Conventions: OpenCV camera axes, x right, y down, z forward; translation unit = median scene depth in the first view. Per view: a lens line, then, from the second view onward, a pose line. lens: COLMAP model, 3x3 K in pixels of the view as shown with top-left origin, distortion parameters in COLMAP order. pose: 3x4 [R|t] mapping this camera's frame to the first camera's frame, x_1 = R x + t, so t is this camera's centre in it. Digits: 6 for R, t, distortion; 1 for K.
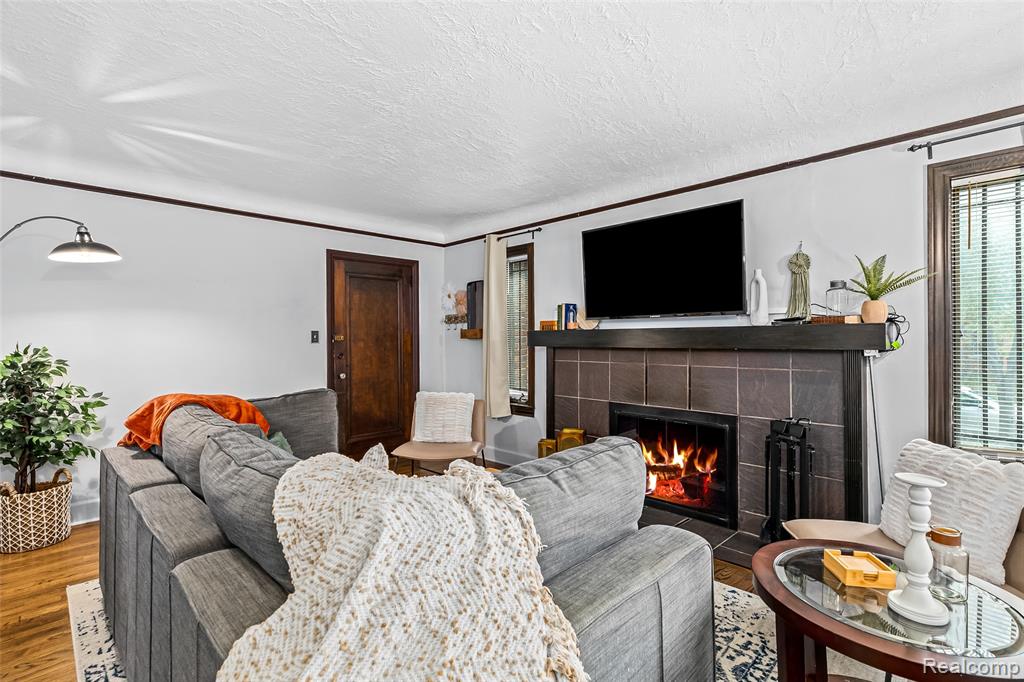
lens RADIAL K [[469.2, 0, 510.5], [0, 469.2, 343.3], [0, 0, 1]] dist [0.004948, 0.000002]
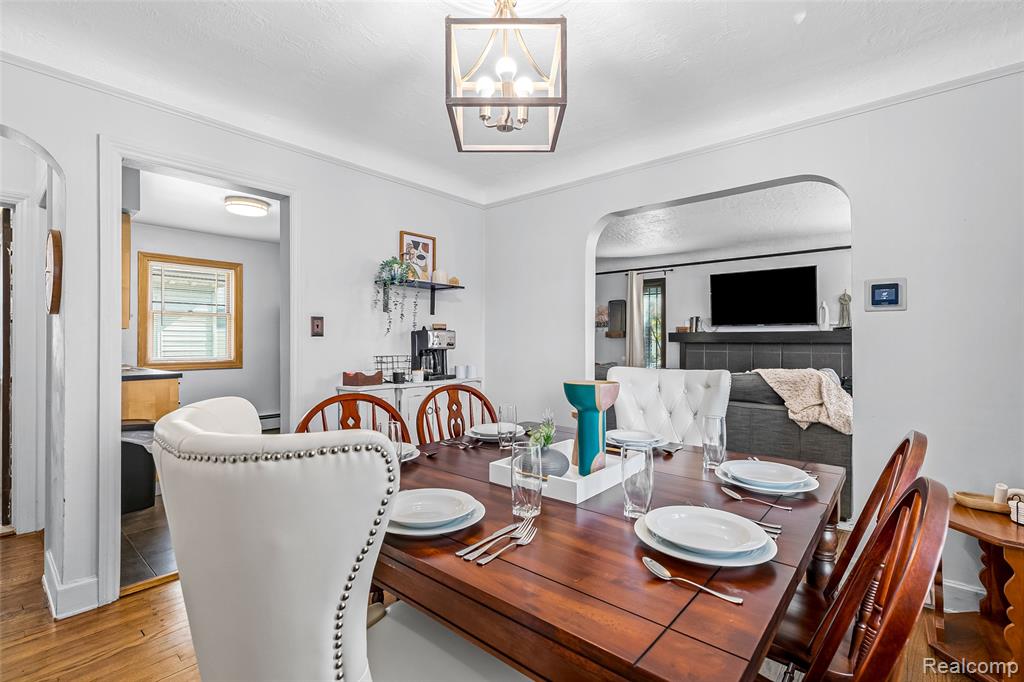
lens RADIAL K [[469.2, 0, 504.2], [0, 469.2, 336.6], [0, 0, 1]] dist [0.004948, 0.000002]
pose [[0.998107, 0.007077, 0.061099, -0.676679], [-0.005899, 0.999794, -0.019425, 0.023674], [-0.061224, 0.019027, 0.997943, -0.635659]]
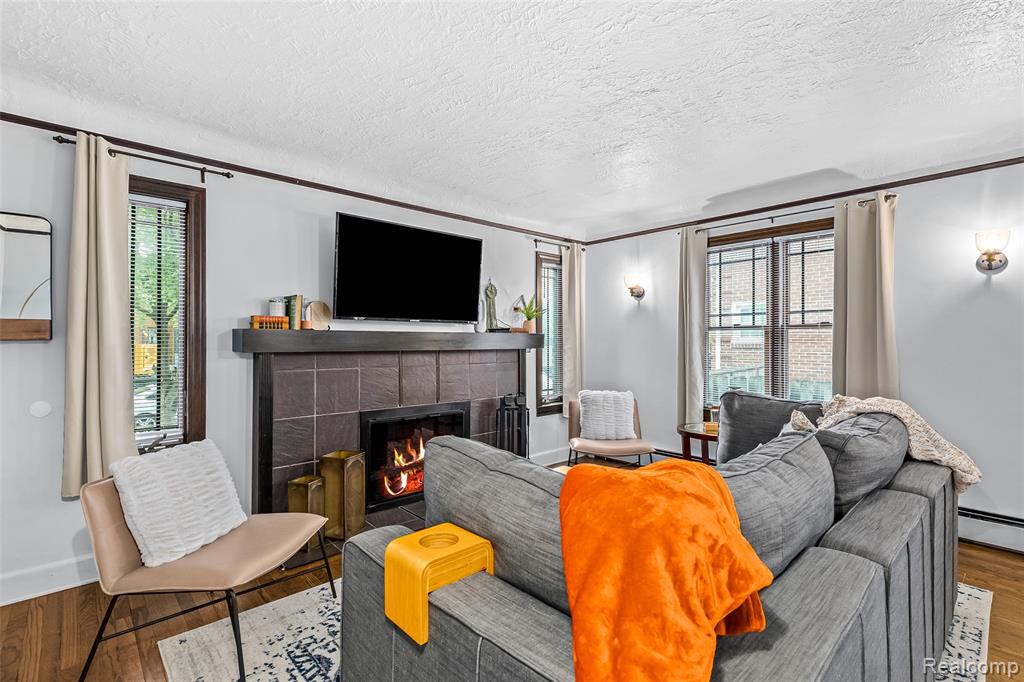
lens RADIAL K [[469.2, 0, 511.2], [0, 469.2, 339.3], [0, 0, 1]] dist [0.004948, 0.000002]
pose [[0.055285, 0.013954, 0.998373, -0.633987], [0.009268, 0.999852, -0.014488, 0.001691], [-0.998428, 0.010053, 0.055148, 0.628490]]
